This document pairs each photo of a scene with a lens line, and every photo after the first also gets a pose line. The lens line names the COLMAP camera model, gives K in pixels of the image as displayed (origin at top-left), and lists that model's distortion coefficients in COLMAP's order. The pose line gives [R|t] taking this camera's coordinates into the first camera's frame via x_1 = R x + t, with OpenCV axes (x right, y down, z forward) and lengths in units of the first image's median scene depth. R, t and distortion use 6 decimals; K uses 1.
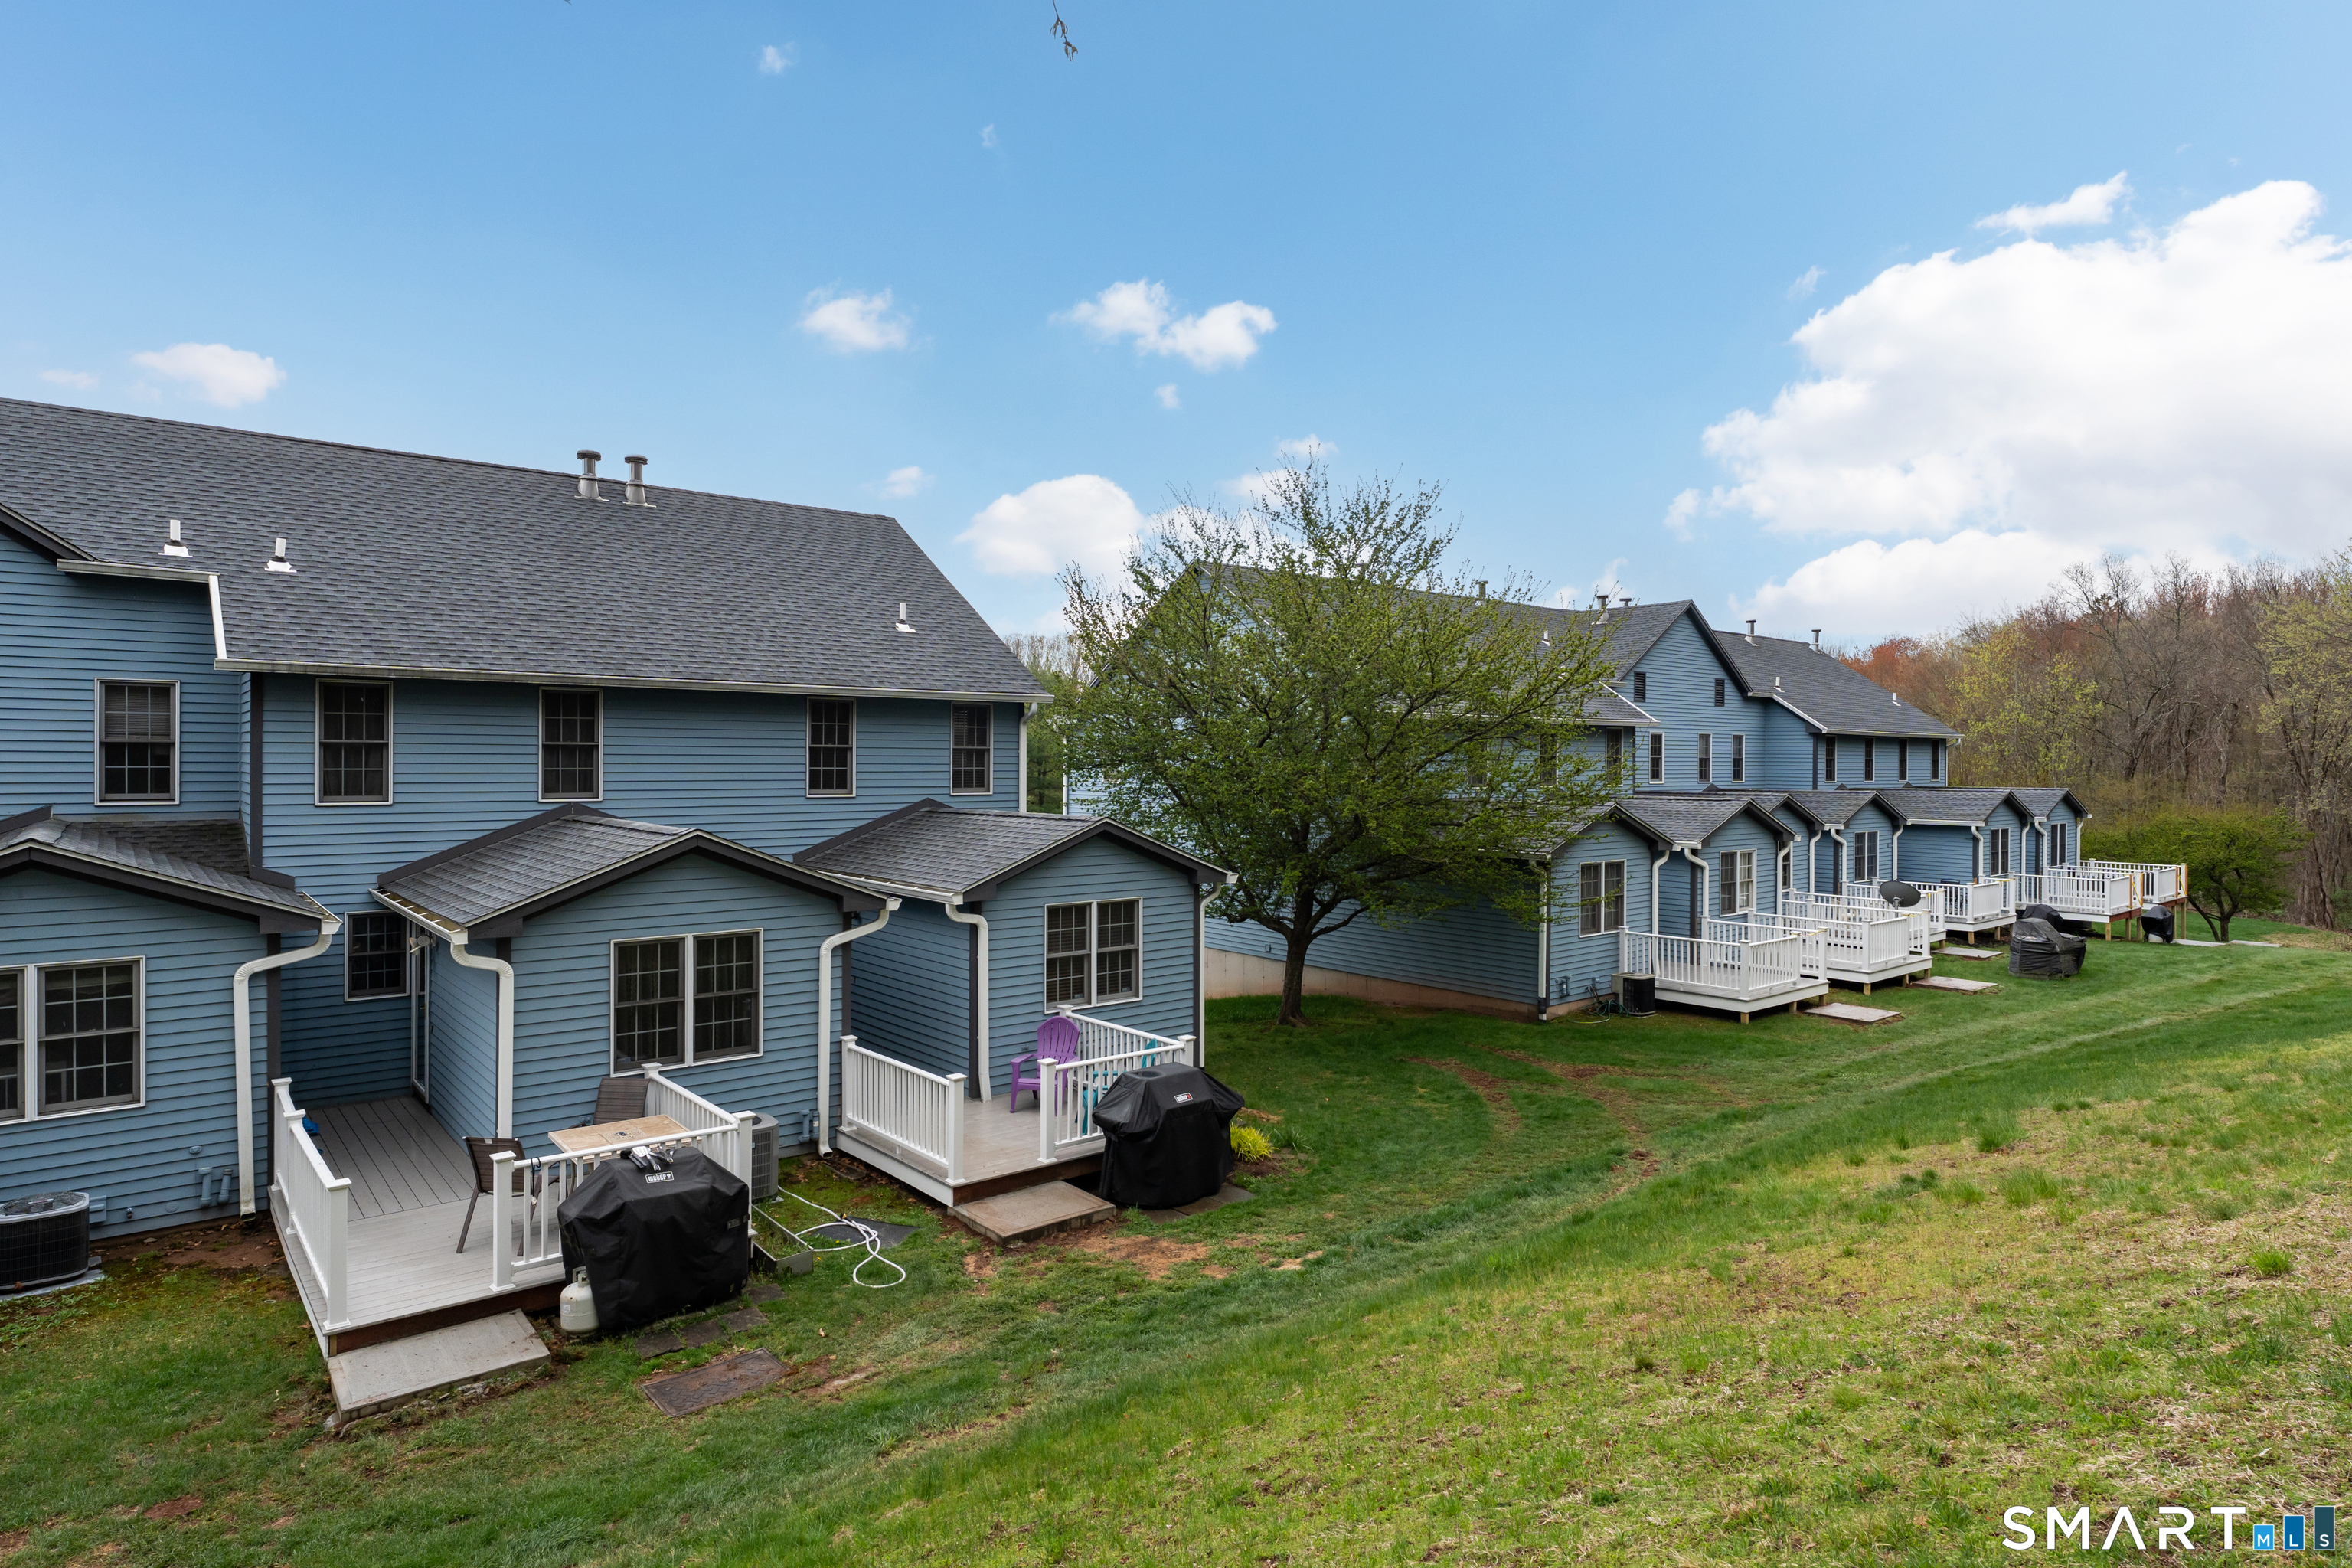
lens RADIAL K [[1279.7, 0, 1183.3], [0, 1279.7, 778.4], [0, 0, 1]] dist [-0.001526, 0.002223]
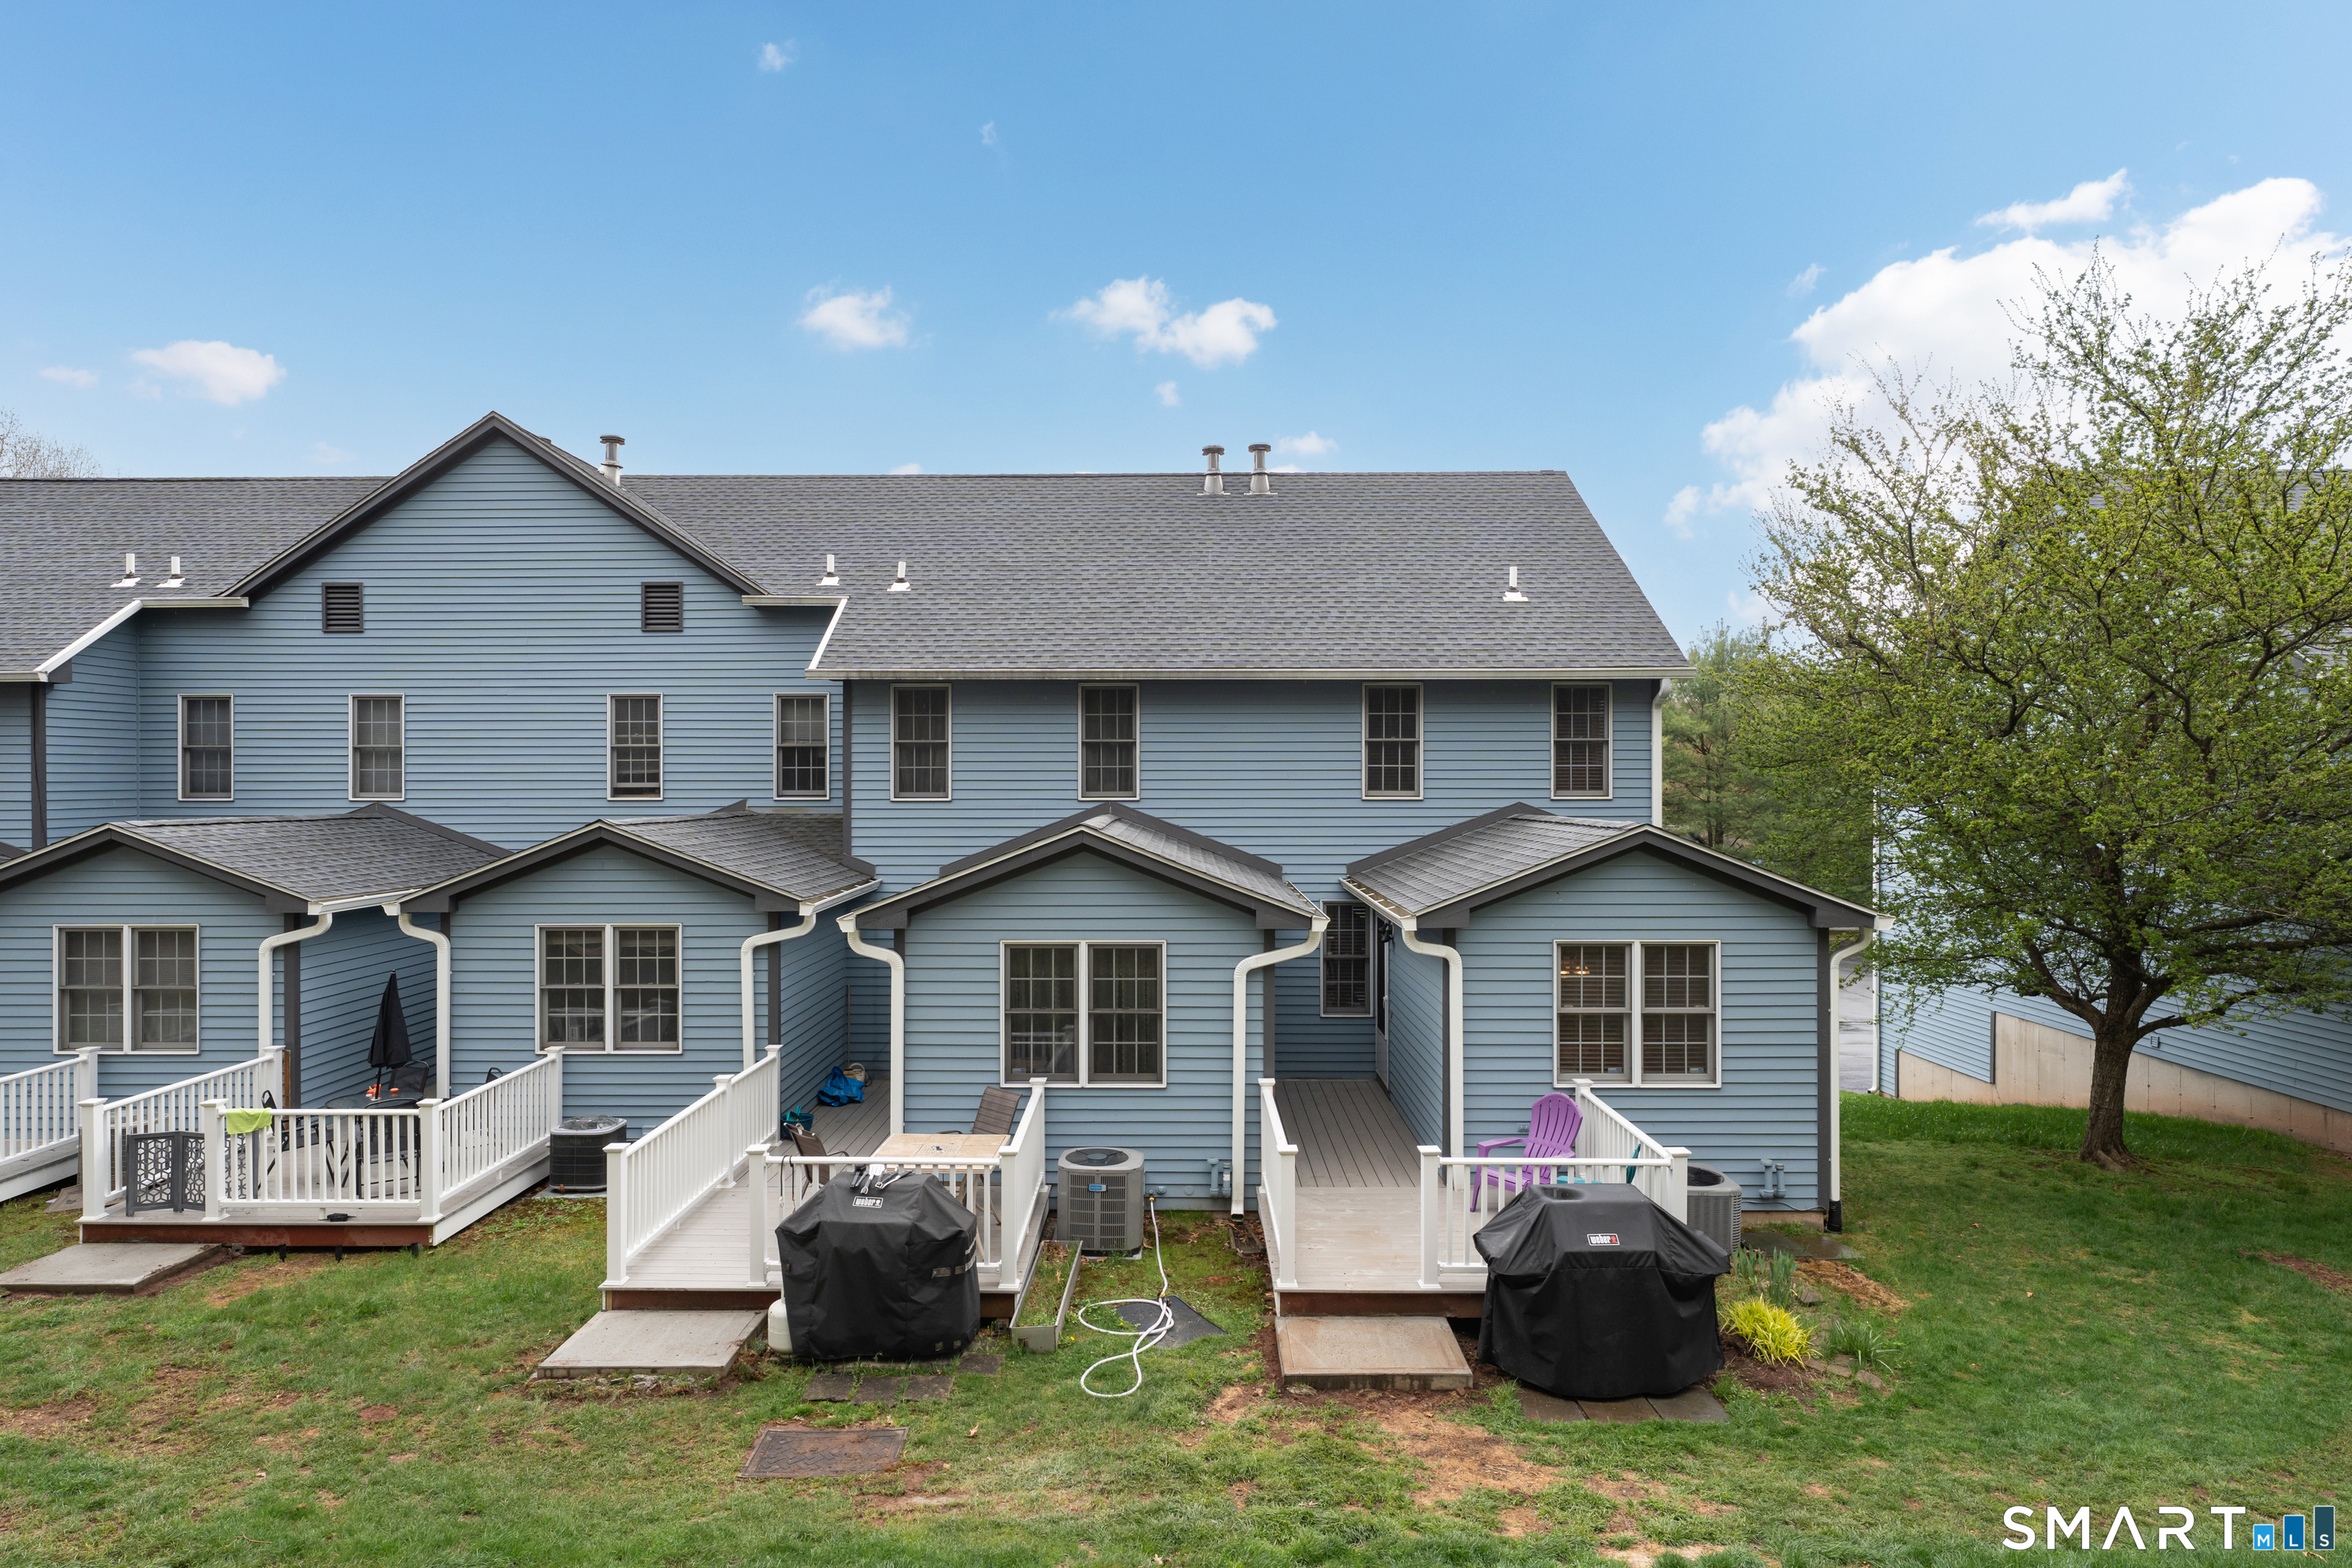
lens RADIAL K [[1350.1, 0, 1171.8], [0, 1350.1, 781.0], [0, 0, 1]] dist [0.000204, 0.000883]
pose [[0.763074, -0.004509, -0.646295, 0.254598], [-0.003668, 0.999929, -0.011307, 0.017278], [0.646301, 0.010999, 0.763004, 0.281602]]
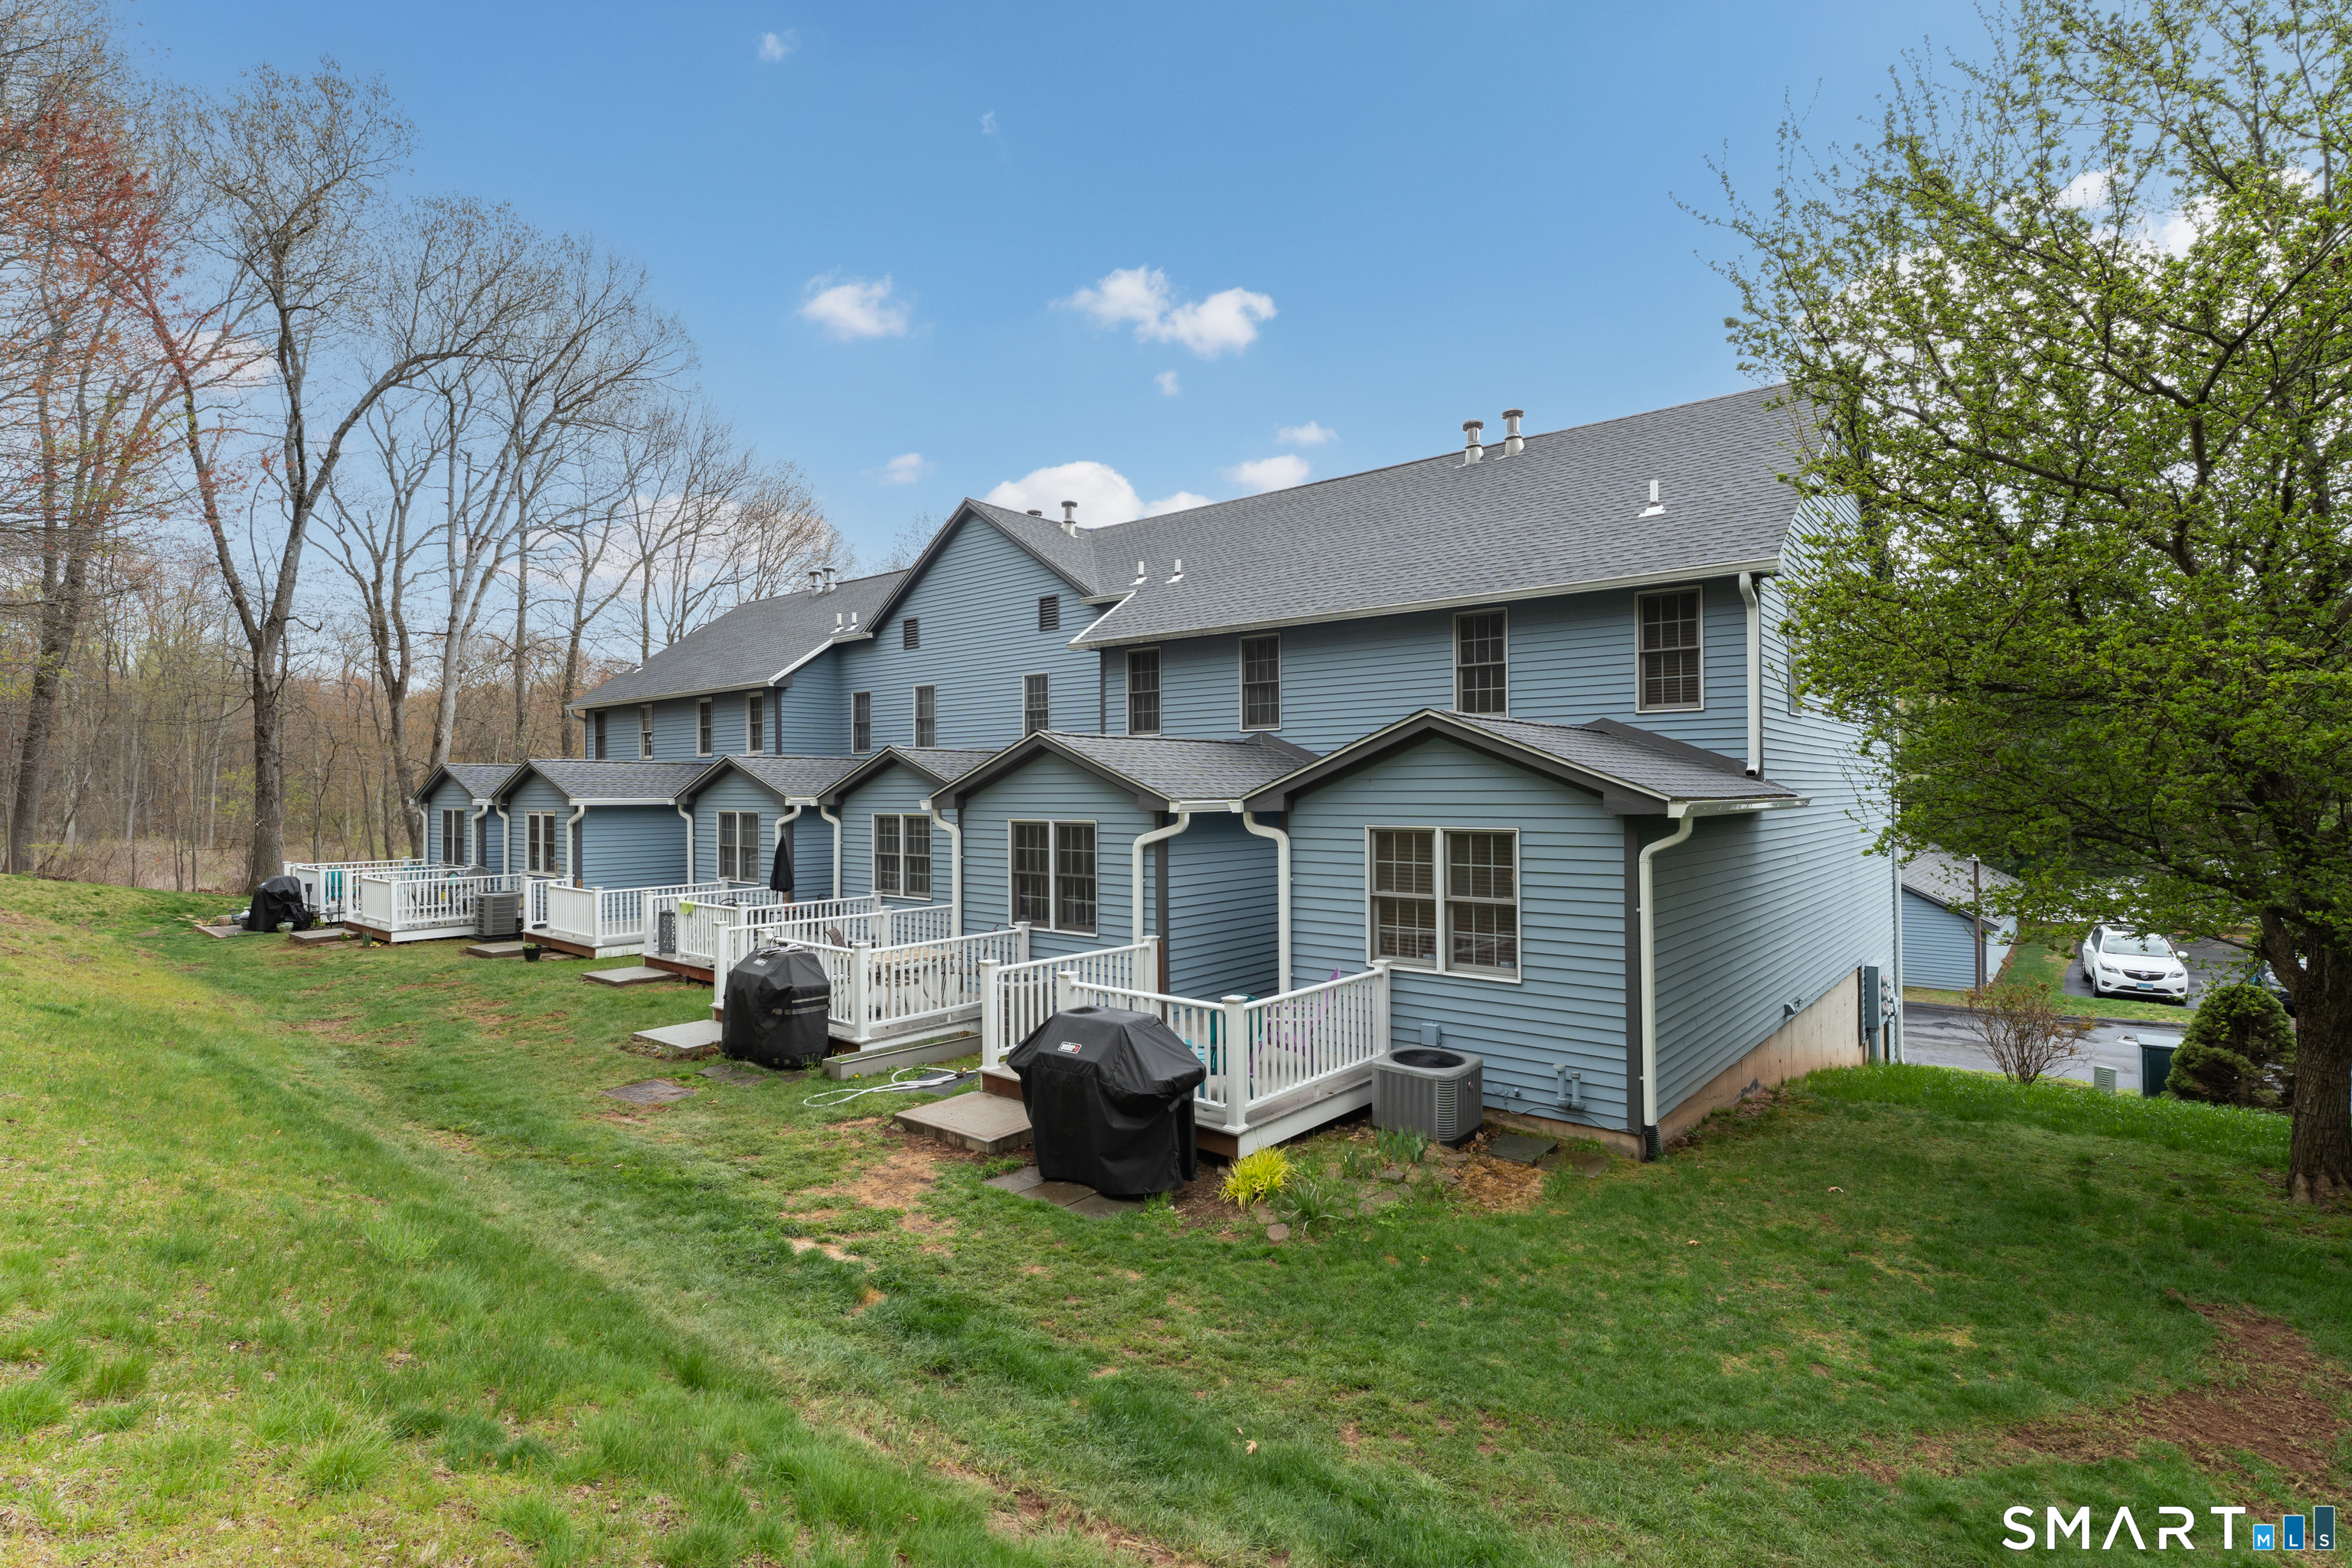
lens RADIAL K [[1117.2, 0, 1178.3], [0, 1117.2, 768.1], [0, 0, 1]] dist [0.002046, 0.000416]
pose [[0.183578, -0.021549, -0.982769, 0.598871], [-0.003645, 0.999738, -0.022602, 0.087647], [0.982998, 0.007731, 0.183451, 0.840713]]
